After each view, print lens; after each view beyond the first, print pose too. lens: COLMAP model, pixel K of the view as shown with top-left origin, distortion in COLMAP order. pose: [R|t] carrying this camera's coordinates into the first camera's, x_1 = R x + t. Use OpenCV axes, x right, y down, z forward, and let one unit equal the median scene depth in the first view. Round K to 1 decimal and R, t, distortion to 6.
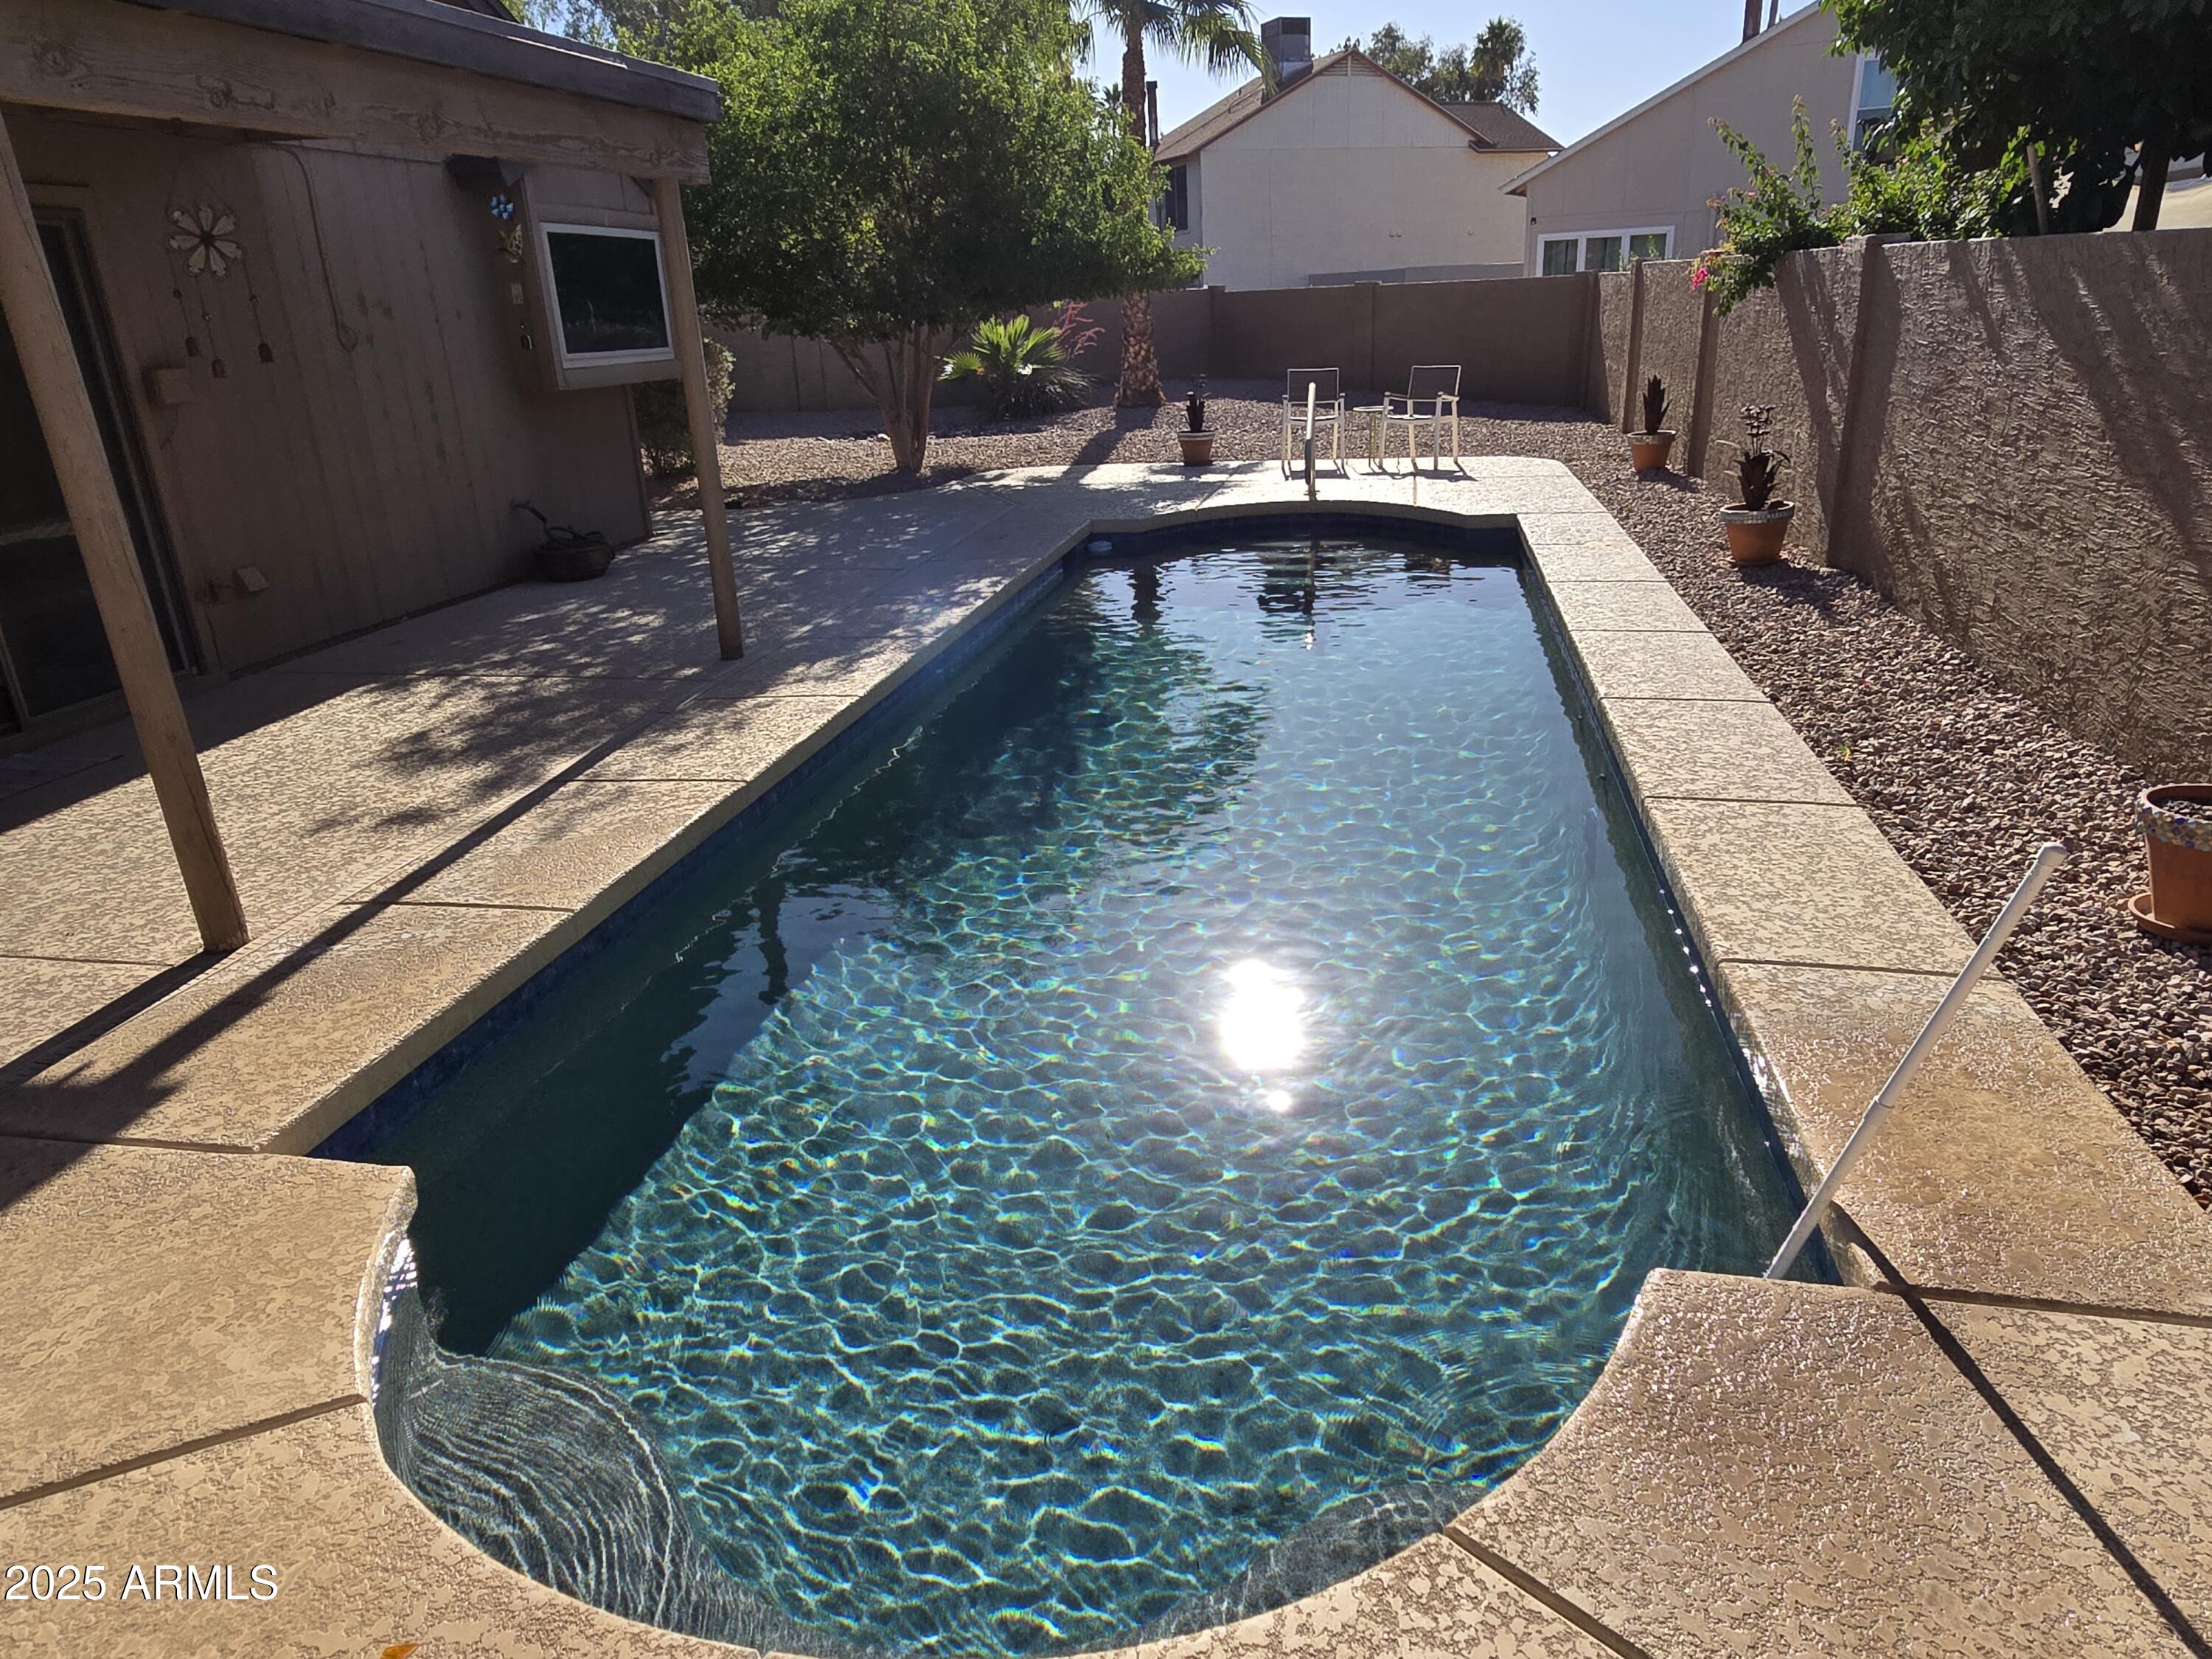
lens RADIAL K [[1449.8, 0, 1106.1], [0, 1449.8, 839.4], [0, 0, 1]] dist [-0.002315, 0.008643]
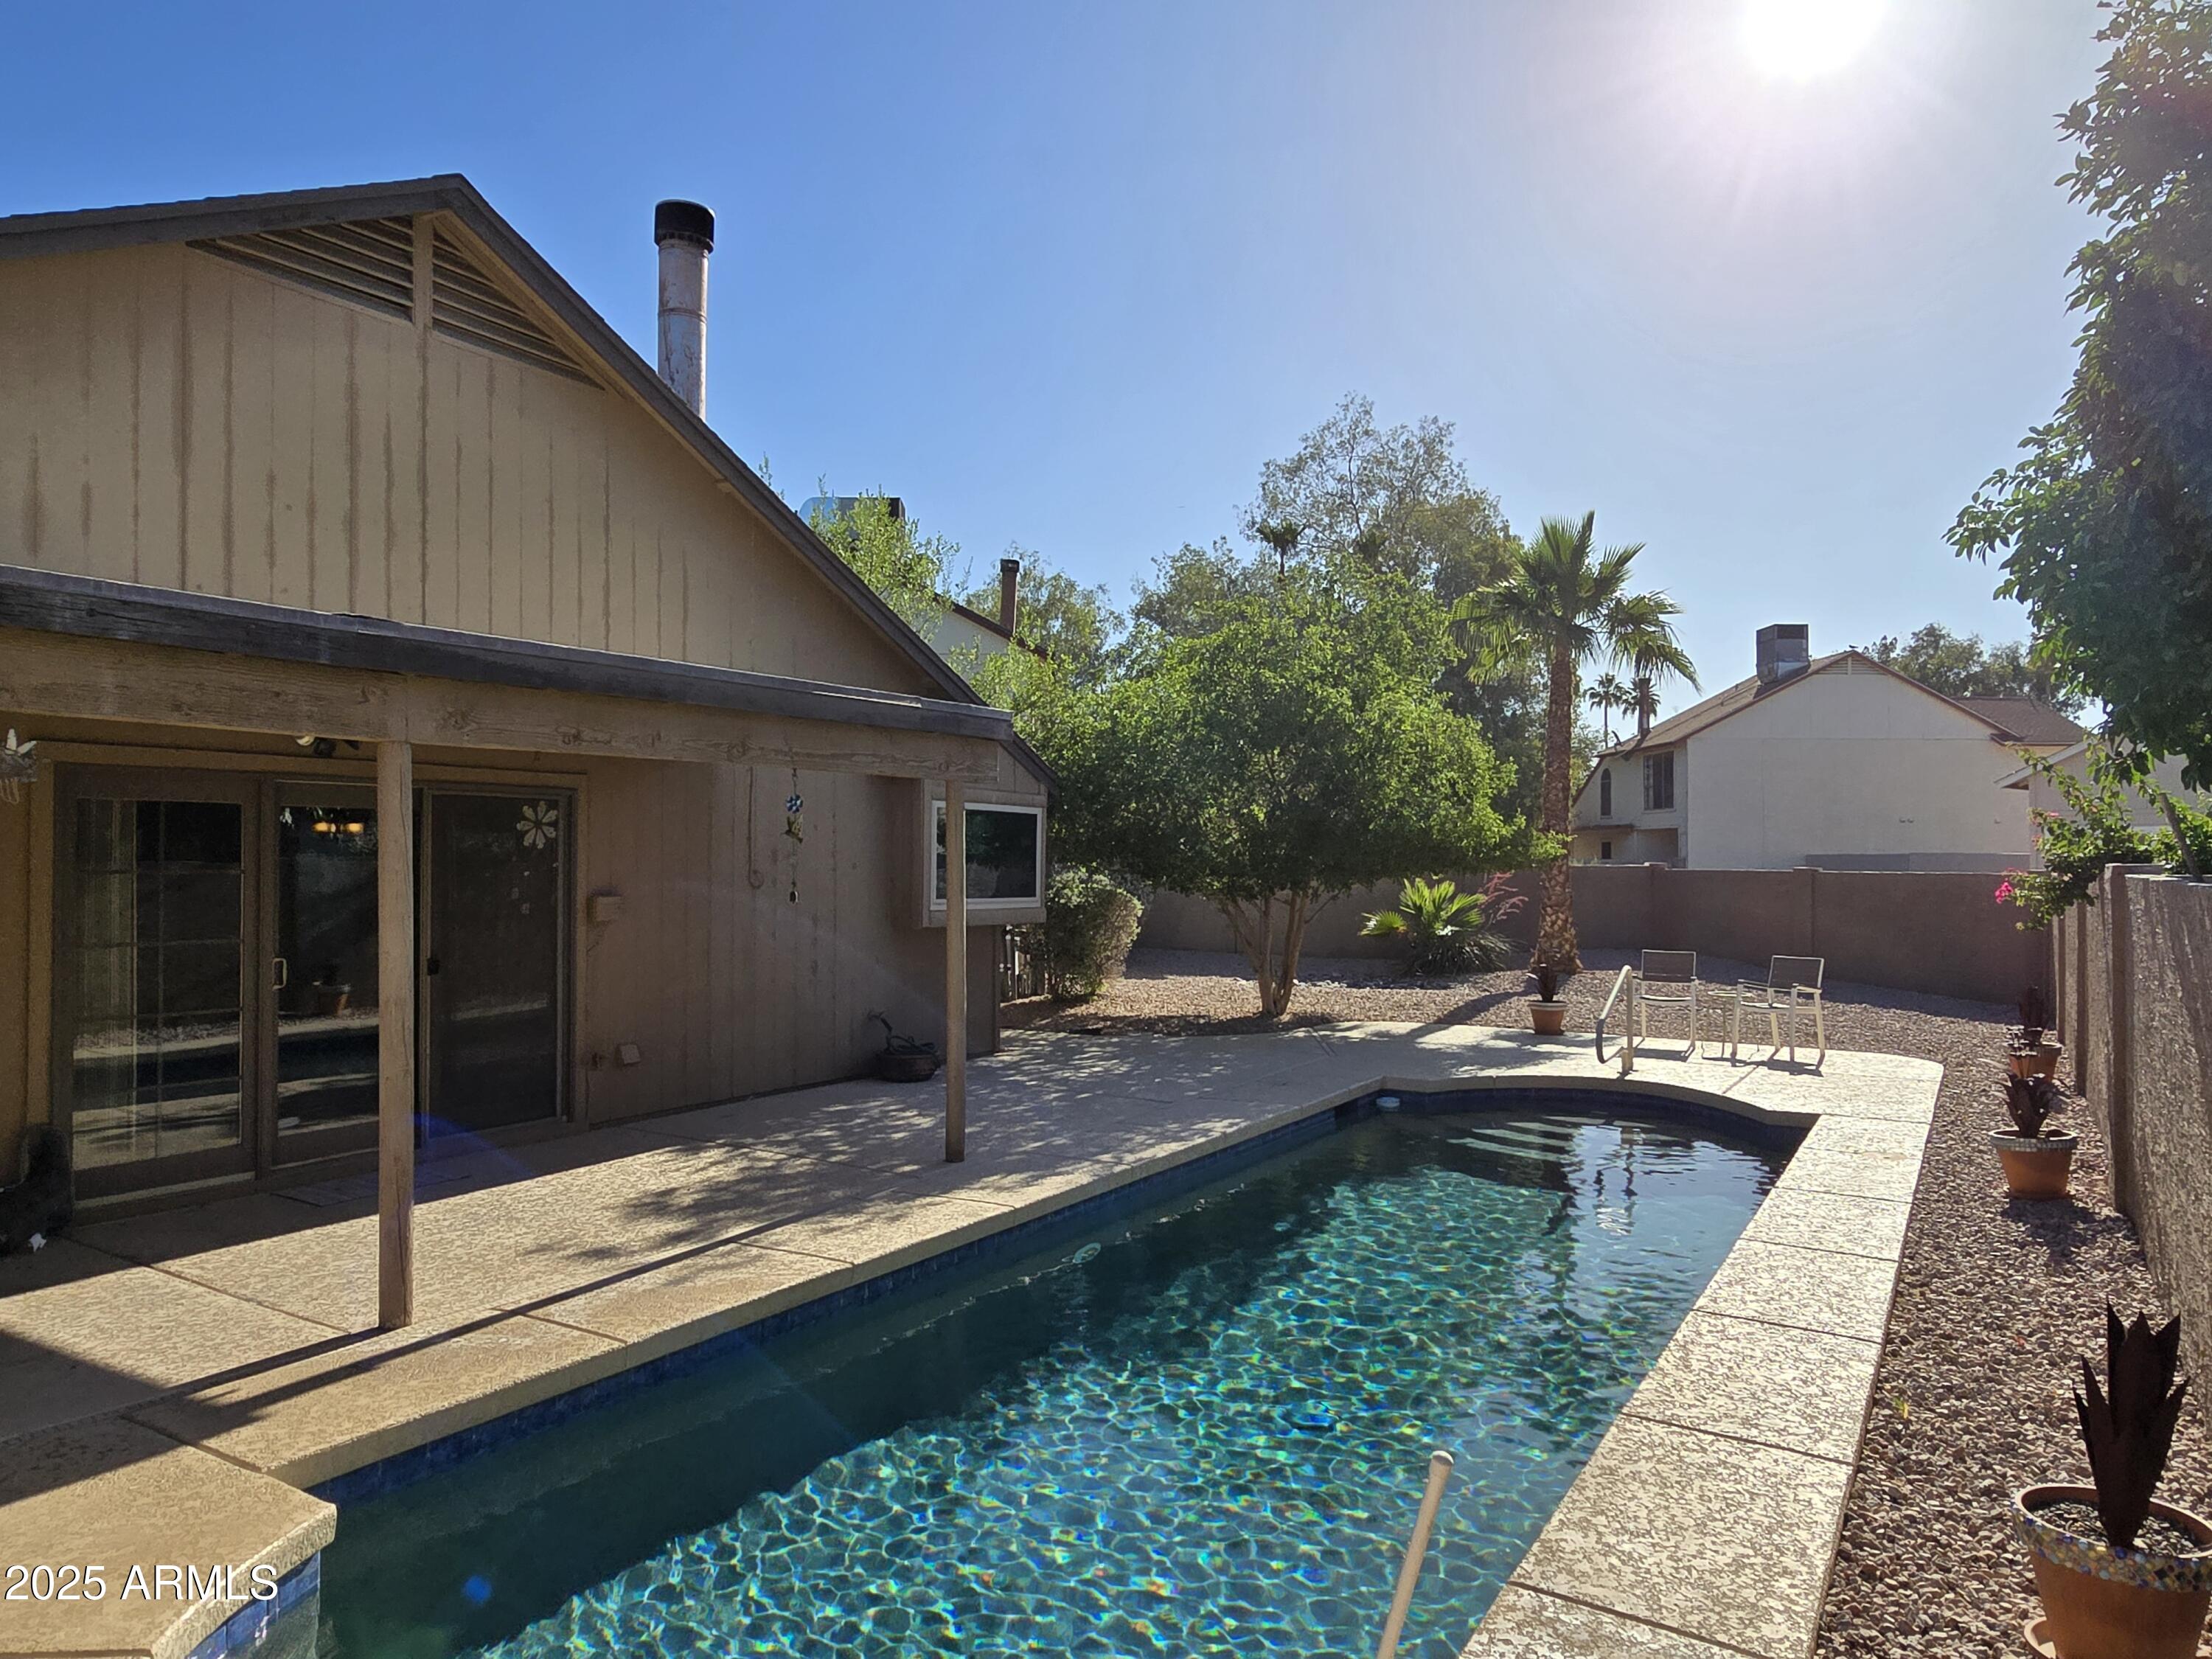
lens RADIAL K [[1449.8, 0, 1113.6], [0, 1449.8, 836.5], [0, 0, 1]] dist [-0.002315, 0.008643]
pose [[0.934445, 0.041828, -0.353642, 0.224517], [-0.165814, 0.929960, -0.328146, -0.007754], [0.315147, 0.365274, 0.875932, -0.051162]]
